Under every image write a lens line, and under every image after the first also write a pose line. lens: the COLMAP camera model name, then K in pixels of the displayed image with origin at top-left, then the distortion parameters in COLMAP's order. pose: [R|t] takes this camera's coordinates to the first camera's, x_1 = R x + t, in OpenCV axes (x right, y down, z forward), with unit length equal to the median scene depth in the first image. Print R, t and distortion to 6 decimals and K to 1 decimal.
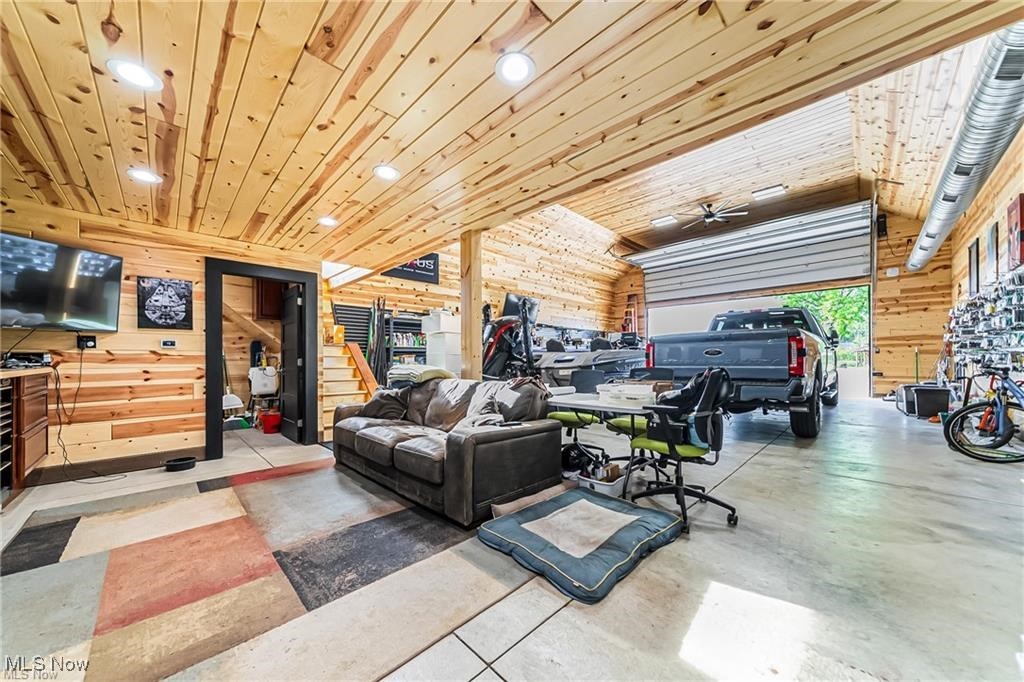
lens RADIAL K [[352.0, 0, 519.3], [0, 352.0, 358.3], [0, 0, 1]] dist [-0.002466, 0.000062]
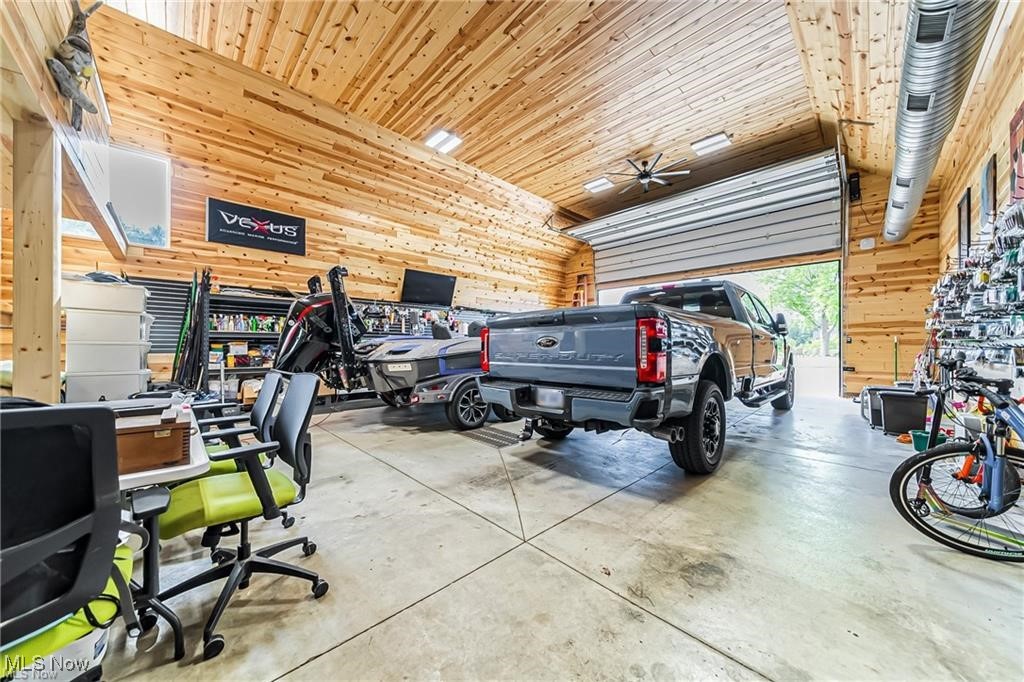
lens RADIAL K [[352.0, 0, 511.6], [0, 352.0, 343.7], [0, 0, 1]] dist [-0.002466, 0.000062]
pose [[0.999925, 0.006490, -0.010426, 0.257457], [-0.006516, 0.999976, -0.002401, -0.006816], [0.010410, 0.002469, 0.999943, 0.183843]]
